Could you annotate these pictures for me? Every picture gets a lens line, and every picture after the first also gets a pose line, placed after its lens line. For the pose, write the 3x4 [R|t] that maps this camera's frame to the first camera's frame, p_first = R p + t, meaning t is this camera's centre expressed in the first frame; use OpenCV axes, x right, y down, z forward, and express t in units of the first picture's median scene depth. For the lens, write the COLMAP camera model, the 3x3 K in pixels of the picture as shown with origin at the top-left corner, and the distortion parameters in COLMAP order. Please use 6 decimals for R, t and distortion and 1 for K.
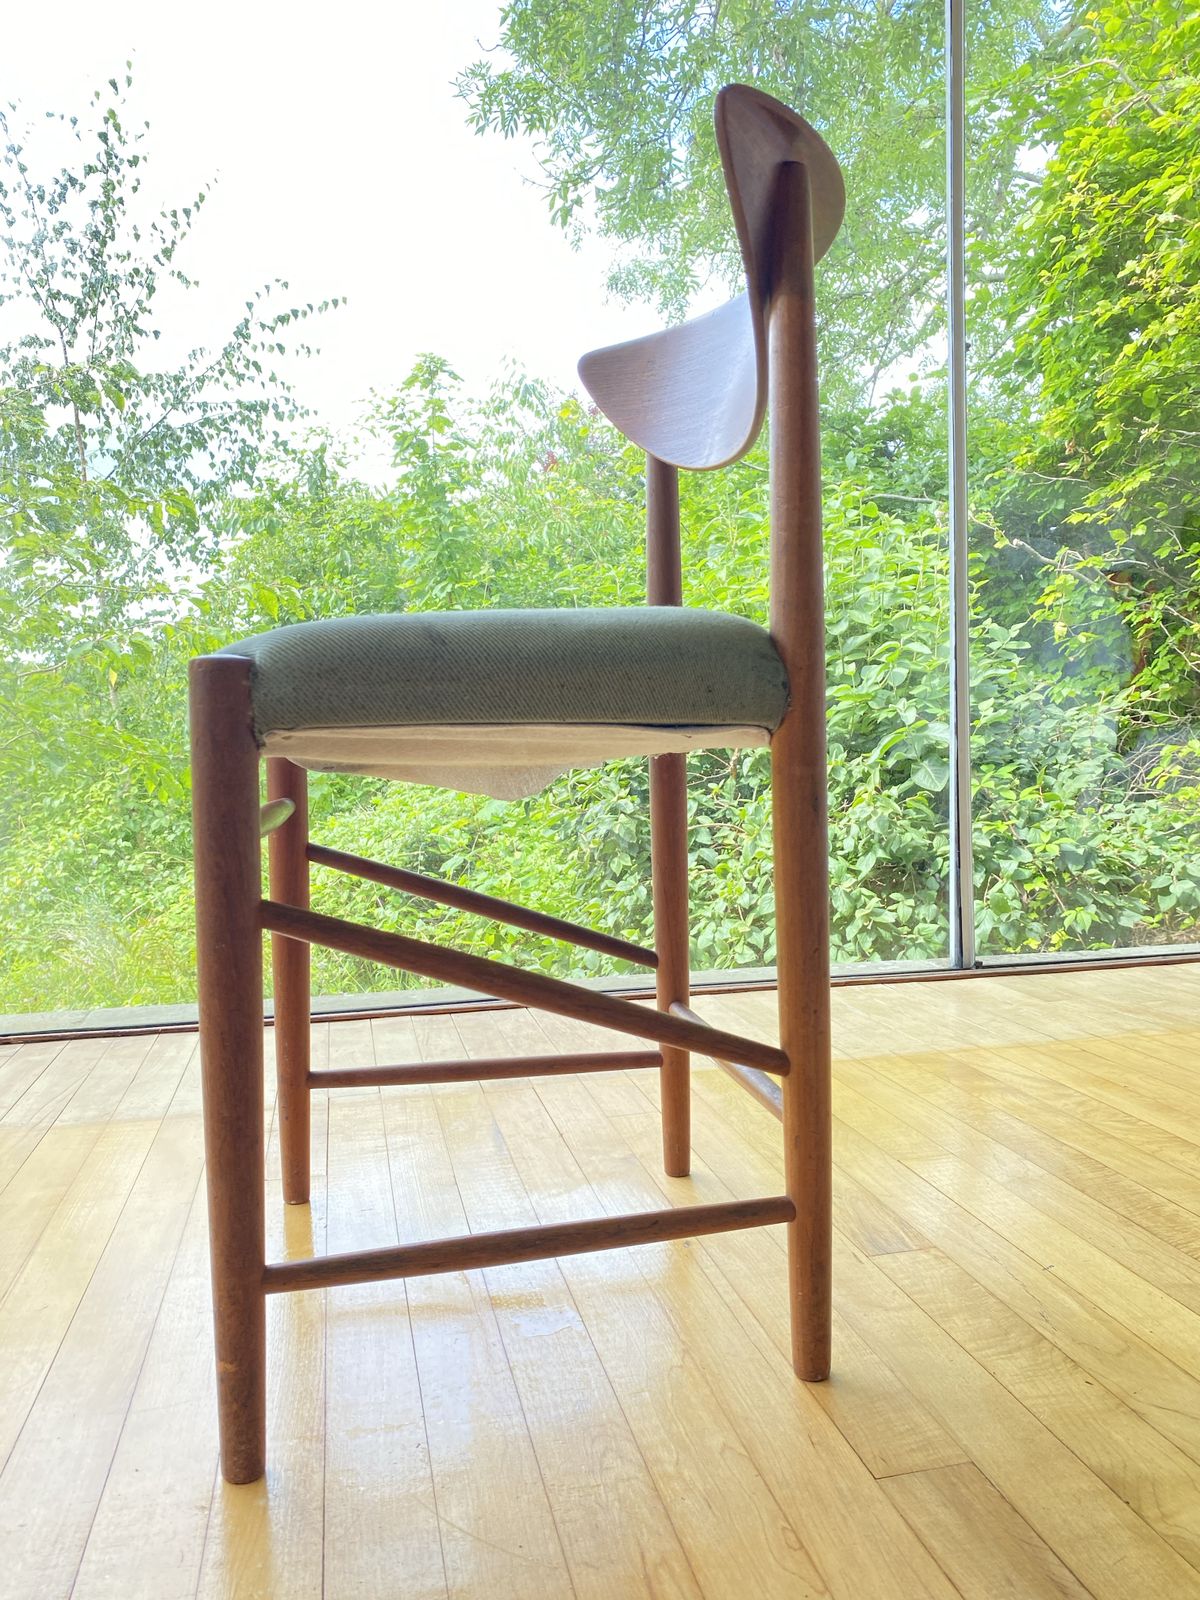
lens RADIAL K [[1226.7, 0, 618.2], [0, 1226.7, 810.7], [0, 0, 1]] dist [0.014953, -0.013165]
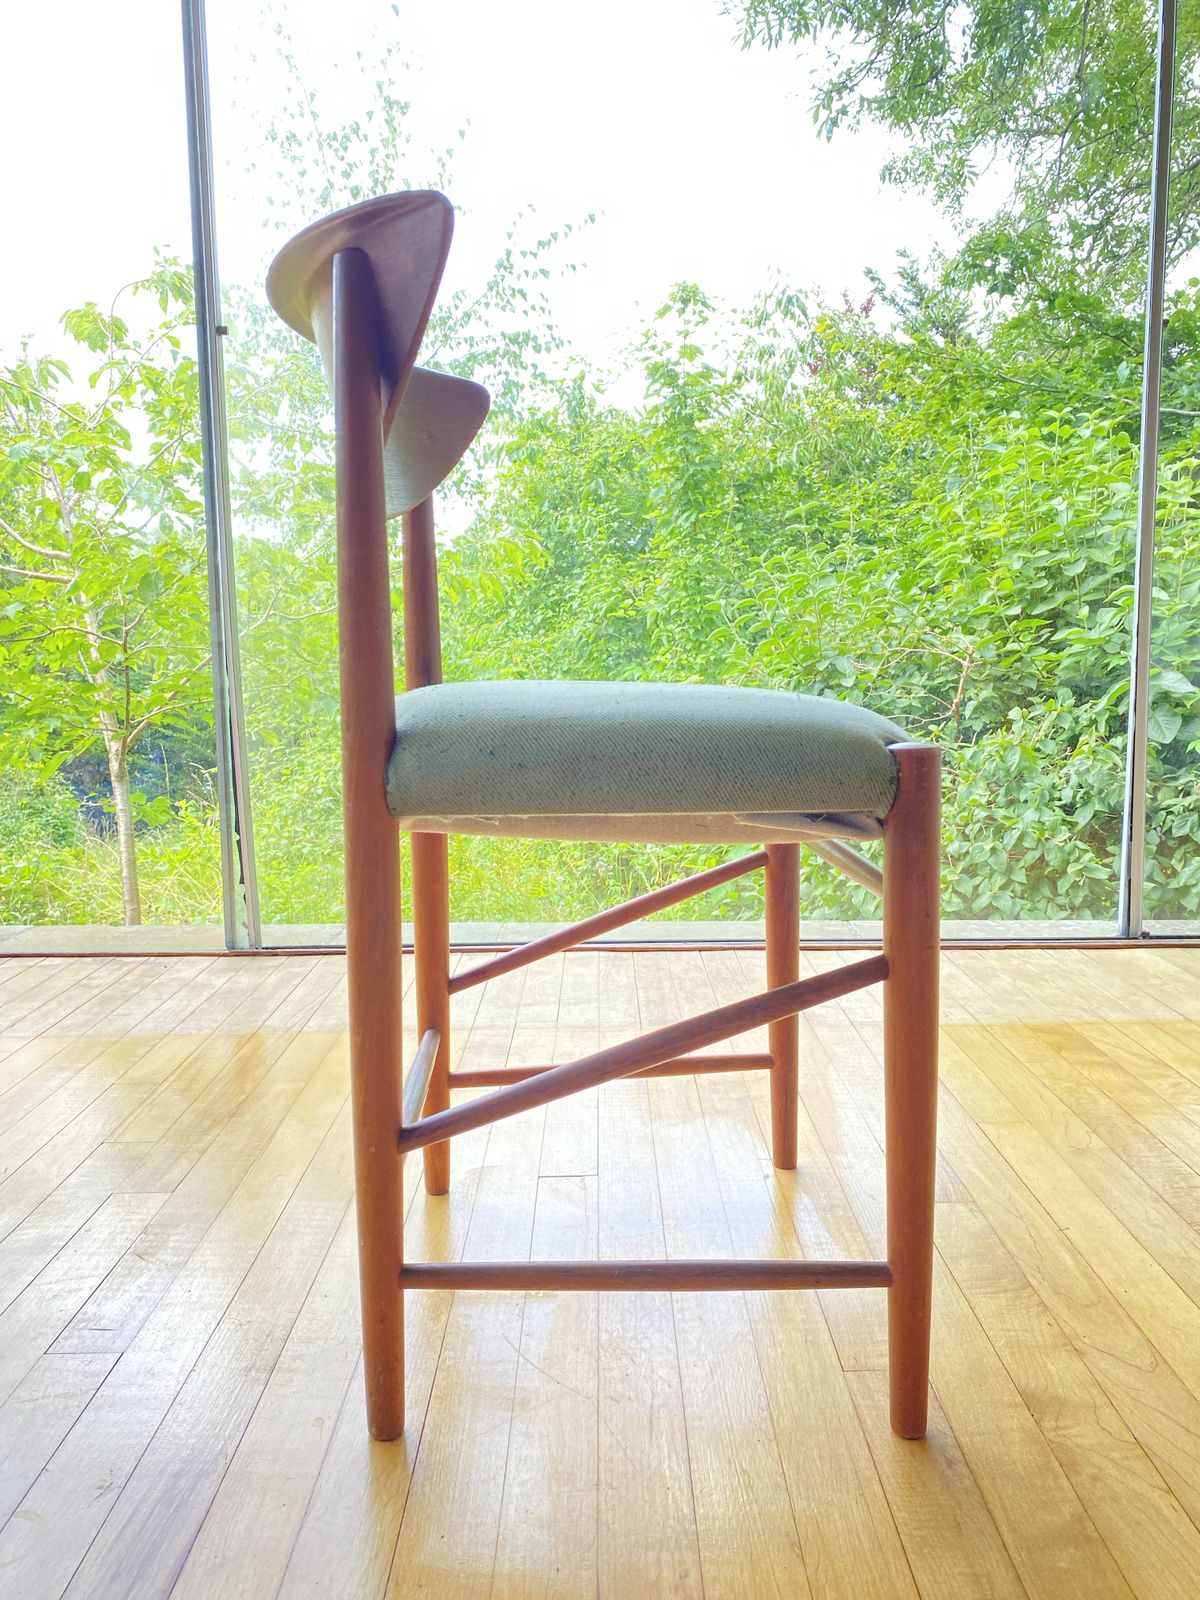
lens RADIAL K [[1226.7, 0, 614.2], [0, 1226.7, 812.8], [0, 0, 1]] dist [0.014953, -0.013165]
pose [[0.976443, 0.041195, -0.211807, 0.040280], [-0.024572, 0.996450, 0.080527, -0.027300], [0.214372, -0.073425, 0.973988, -0.052001]]
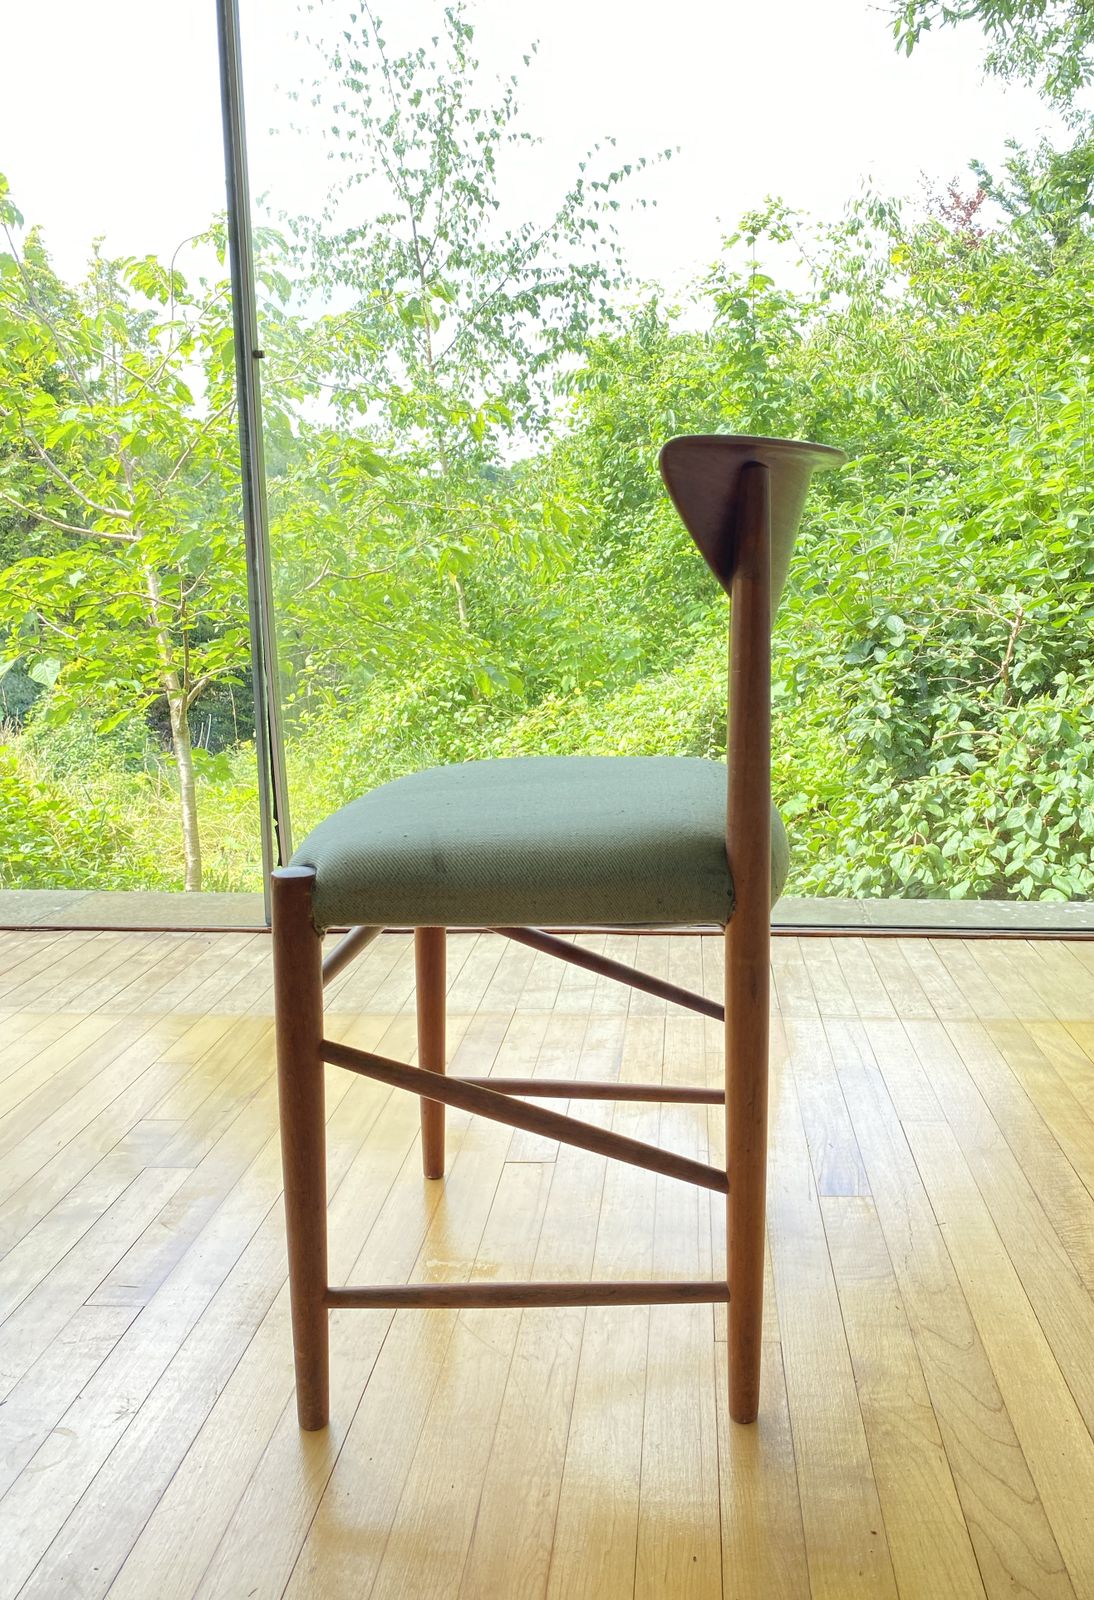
lens RADIAL K [[1281.5, 0, 640.2], [0, 1281.5, 777.2], [0, 0, 1]] dist [0.050311, -0.070699]
pose [[0.963814, 0.060408, -0.259641, 0.092060], [-0.030161, 0.992443, 0.118941, -0.070940], [0.264864, -0.106806, 0.958352, -0.103755]]
